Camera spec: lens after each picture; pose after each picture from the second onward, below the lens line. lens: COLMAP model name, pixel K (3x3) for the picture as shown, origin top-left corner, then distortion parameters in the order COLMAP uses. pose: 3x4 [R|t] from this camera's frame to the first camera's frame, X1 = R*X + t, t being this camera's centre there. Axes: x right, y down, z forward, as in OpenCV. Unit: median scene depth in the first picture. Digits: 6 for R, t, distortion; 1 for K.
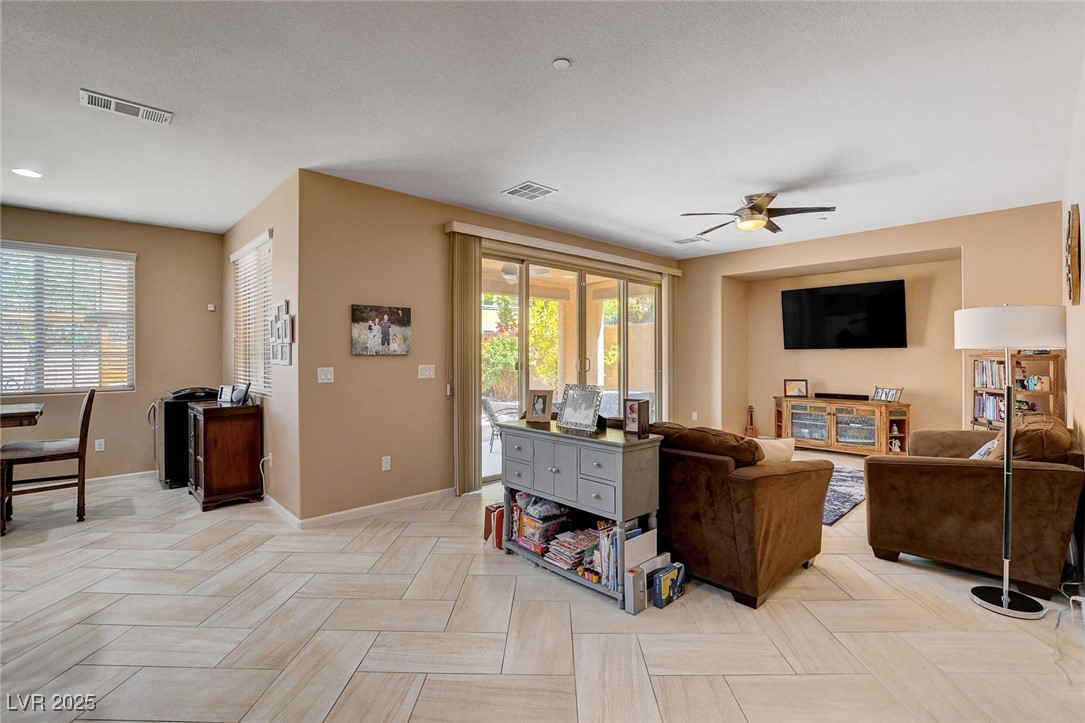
lens RADIAL K [[497.0, 0, 543.8], [0, 497.0, 352.0], [0, 0, 1]] dist [-0.028437, -0.000710]
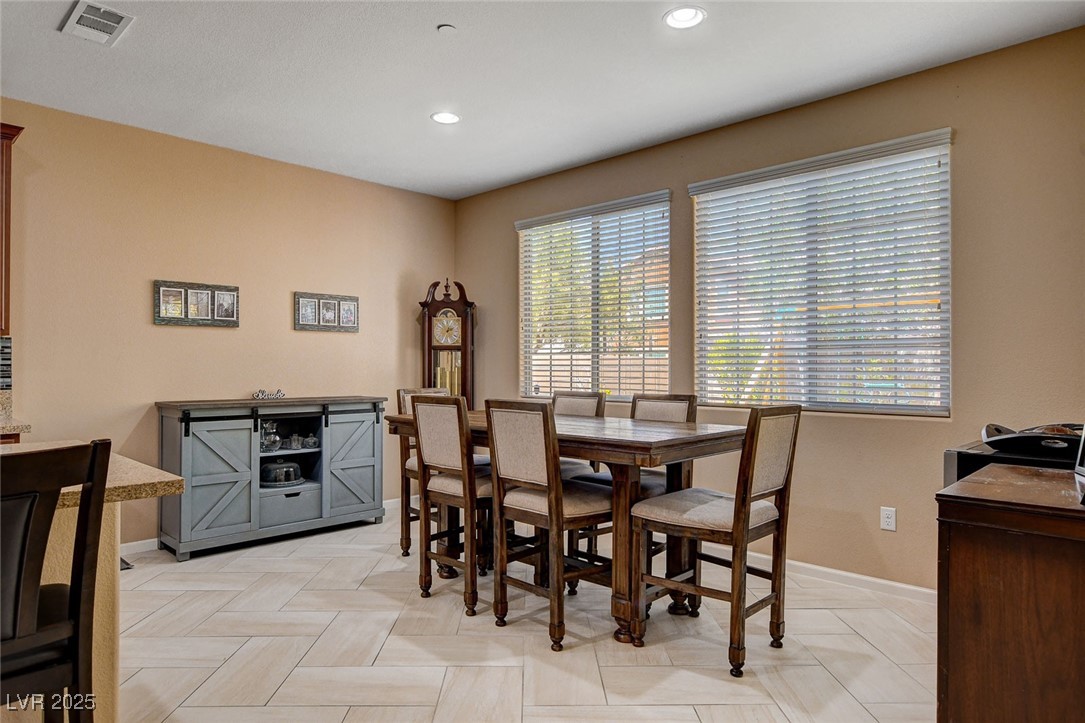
lens RADIAL K [[649.8, 0, 542.5], [0, 649.8, 361.5], [0, 0, 1]] dist [-0.003964, -0.000840]
pose [[0.050849, -0.003070, -0.998702, -0.282244], [0.001387, 0.999995, -0.003004, 0.030952], [0.998705, -0.001233, 0.050853, 0.698408]]
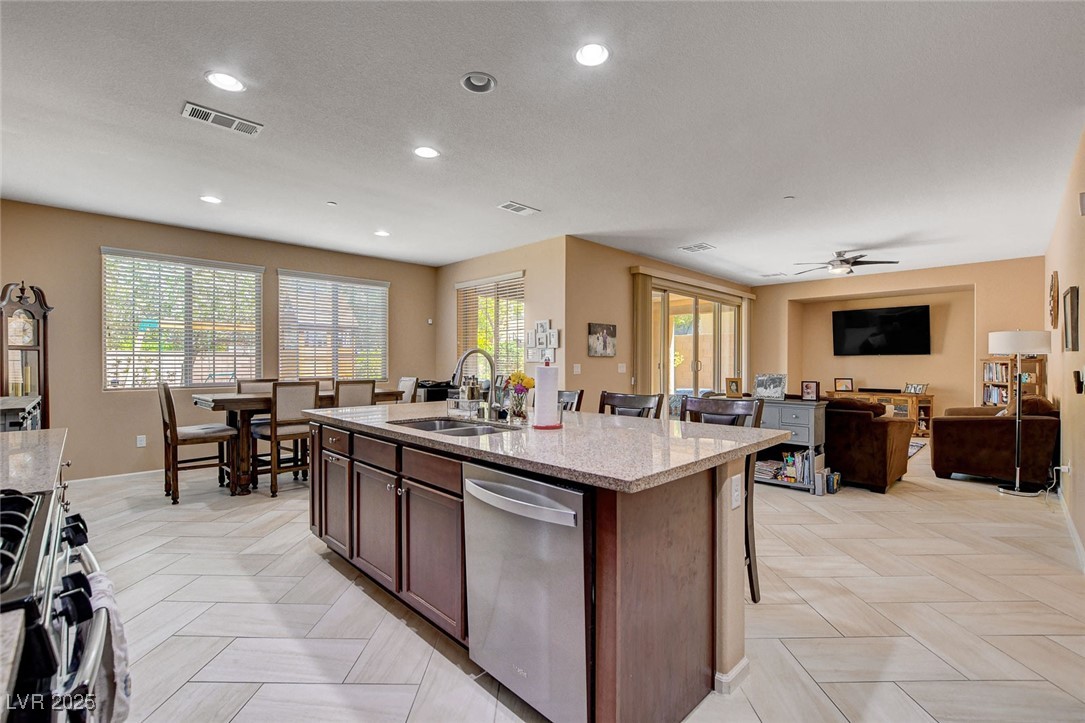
lens RADIAL K [[486.6, 0, 542.5], [0, 486.6, 361.5], [0, 0, 1]] dist [-0.024700, 0.000942]
pose [[0.999777, 0.006198, 0.020181, -0.530303], [-0.006293, 0.999969, 0.004635, 0.015496], [-0.020152, -0.004761, 0.999786, -0.459995]]
